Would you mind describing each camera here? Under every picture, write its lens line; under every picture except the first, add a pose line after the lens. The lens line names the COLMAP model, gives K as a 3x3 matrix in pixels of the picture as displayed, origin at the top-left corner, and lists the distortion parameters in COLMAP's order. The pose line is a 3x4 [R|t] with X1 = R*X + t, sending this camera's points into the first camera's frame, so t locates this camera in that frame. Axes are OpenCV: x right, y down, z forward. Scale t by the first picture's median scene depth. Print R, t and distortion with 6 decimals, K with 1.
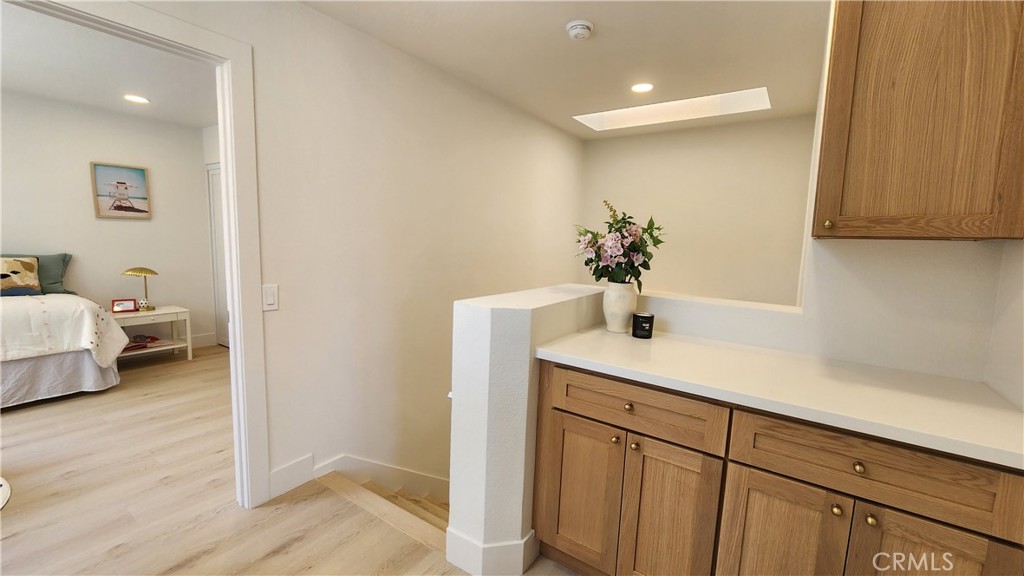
lens RADIAL K [[420.7, 0, 516.7], [0, 420.7, 288.8], [0, 0, 1]] dist [0.000471, -0.000095]
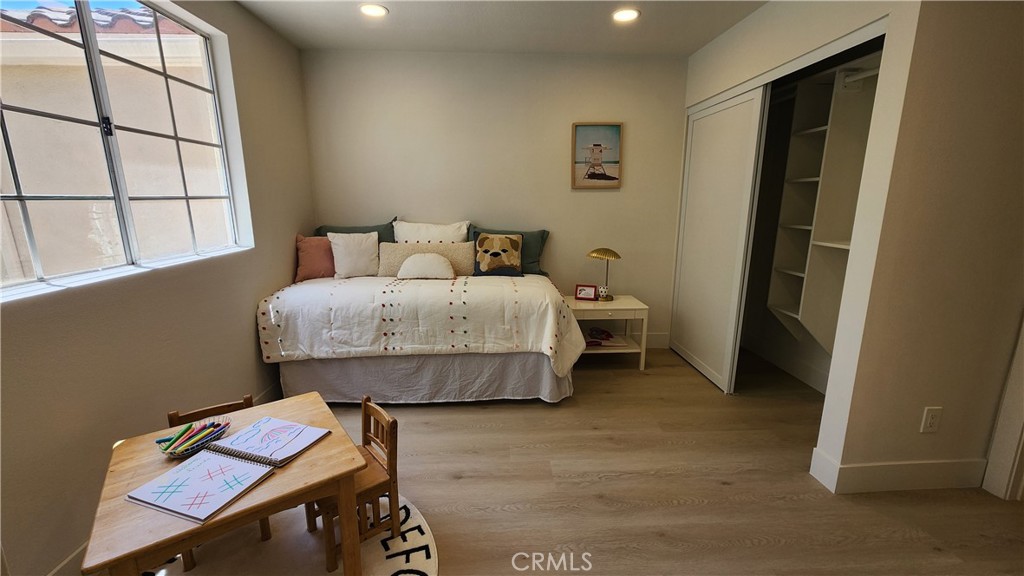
lens RADIAL K [[420.7, 0, 516.7], [0, 420.7, 288.8], [0, 0, 1]] dist [0.000471, -0.000095]
pose [[0.605635, 0.138155, -0.783657, -0.387810], [-0.075001, 0.990340, 0.116630, -0.061995], [0.792200, -0.011860, 0.610146, 0.408252]]
